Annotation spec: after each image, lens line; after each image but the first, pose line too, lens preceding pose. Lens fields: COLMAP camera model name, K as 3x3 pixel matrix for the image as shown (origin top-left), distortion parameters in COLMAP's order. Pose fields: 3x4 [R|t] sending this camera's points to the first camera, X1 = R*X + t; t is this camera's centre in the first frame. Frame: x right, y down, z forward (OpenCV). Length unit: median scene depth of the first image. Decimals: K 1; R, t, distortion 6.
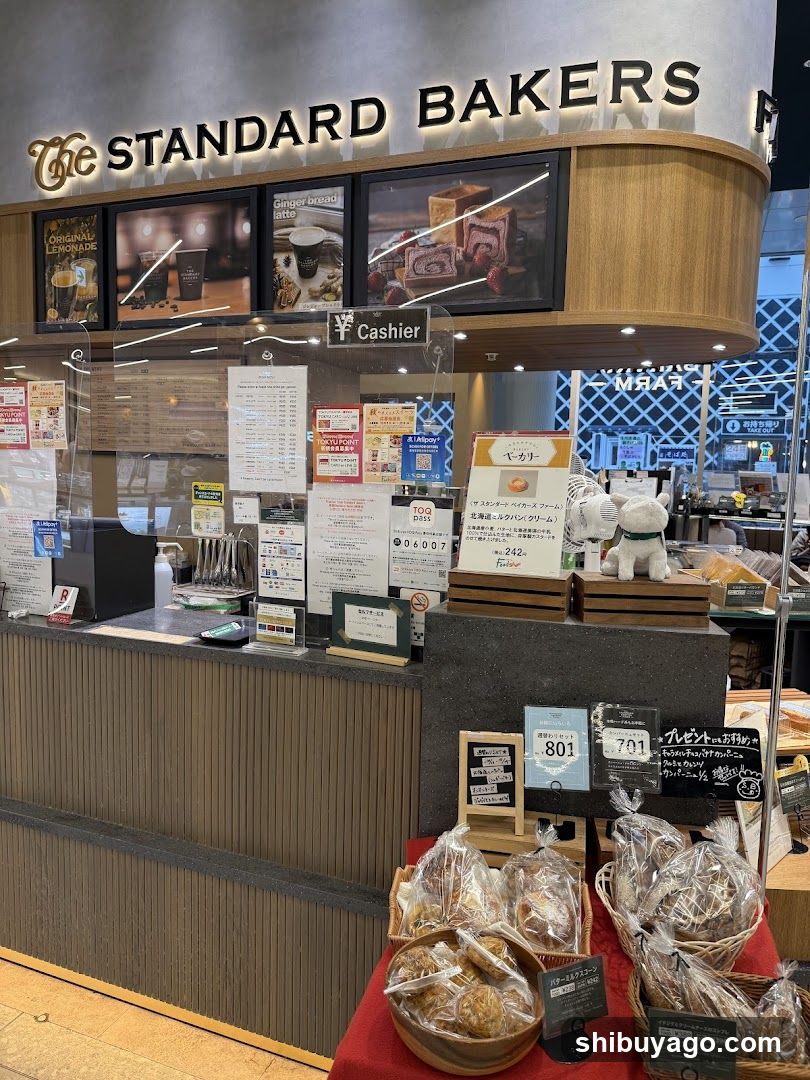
lens RADIAL K [[783.9, 0, 405.0], [0, 783.9, 540.0], [0, 0, 1]] dist [0.002992, -0.009681]
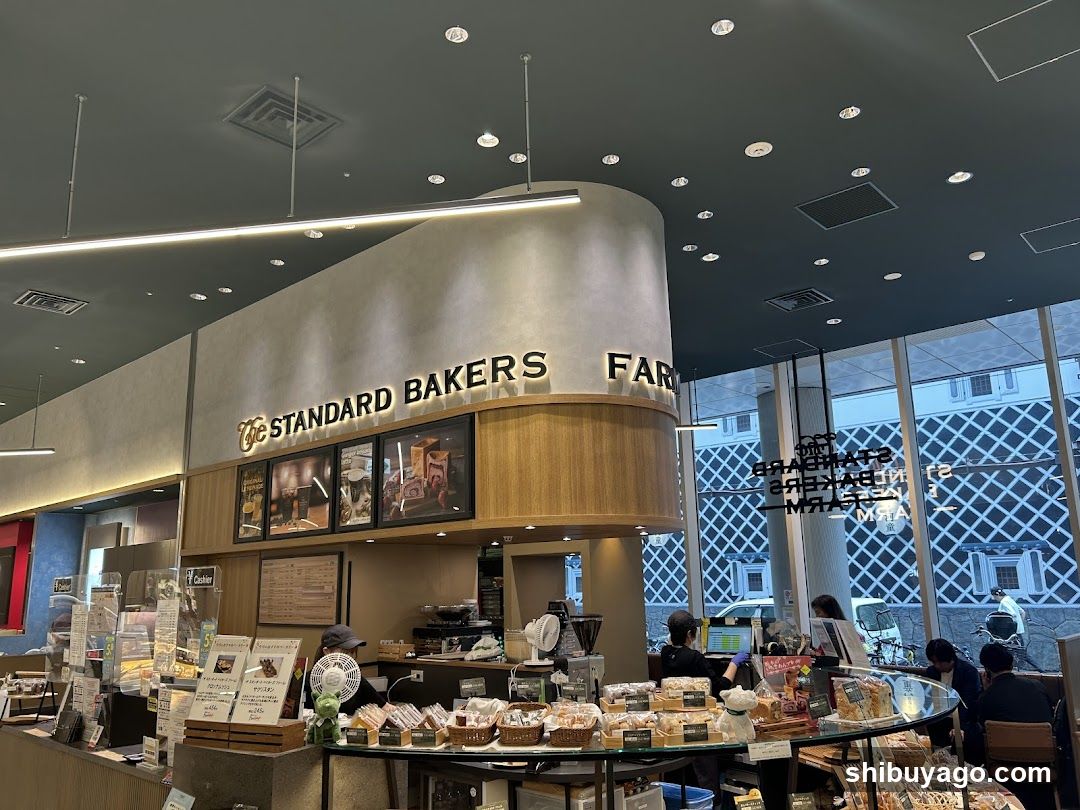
lens RADIAL K [[817.3, 0, 540.0], [0, 817.3, 405.0], [0, 0, 1]] dist [0.022638, -0.000912]
pose [[0.936113, -0.122300, -0.329750, 0.747961], [0.010885, 0.947216, -0.320410, -0.010368], [0.351531, 0.296351, 0.888033, -0.306533]]
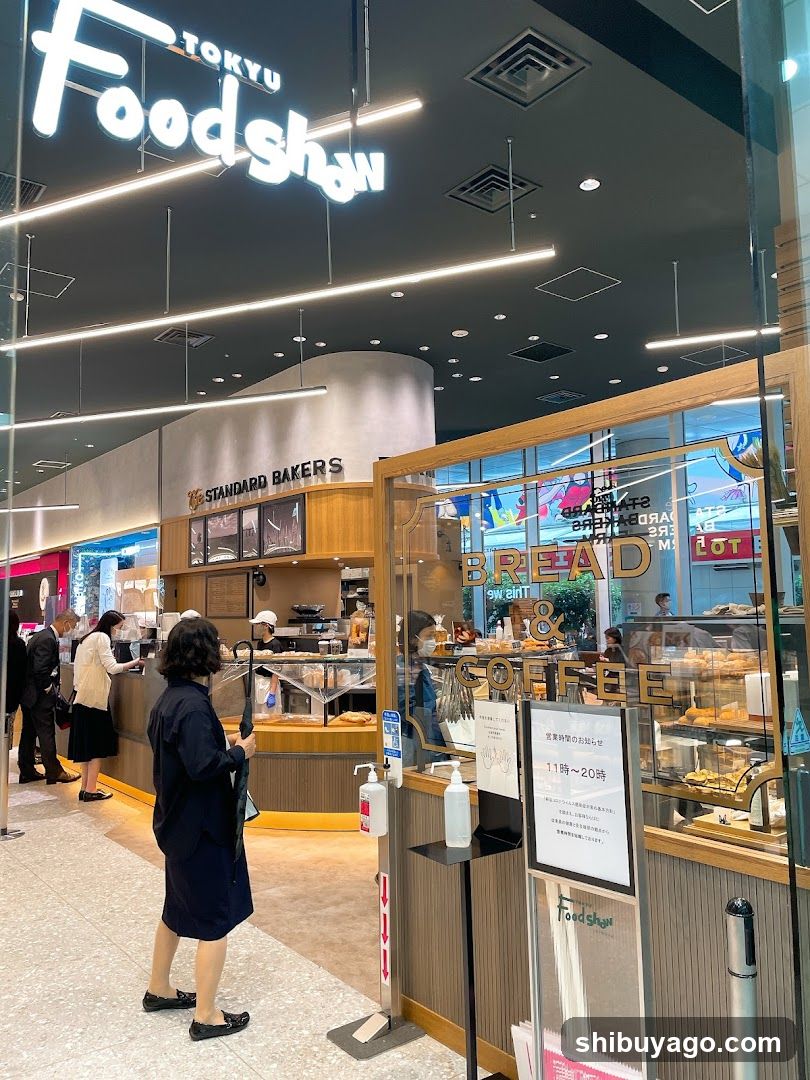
lens RADIAL K [[817.3, 0, 404.4], [0, 817.3, 533.4], [0, 0, 1]] dist [0.022638, -0.000912]
pose [[0.873323, -0.088795, -0.478981, 1.569765], [-0.009416, 0.979986, -0.198842, 0.145015], [0.487051, 0.178164, 0.855008, -0.990650]]
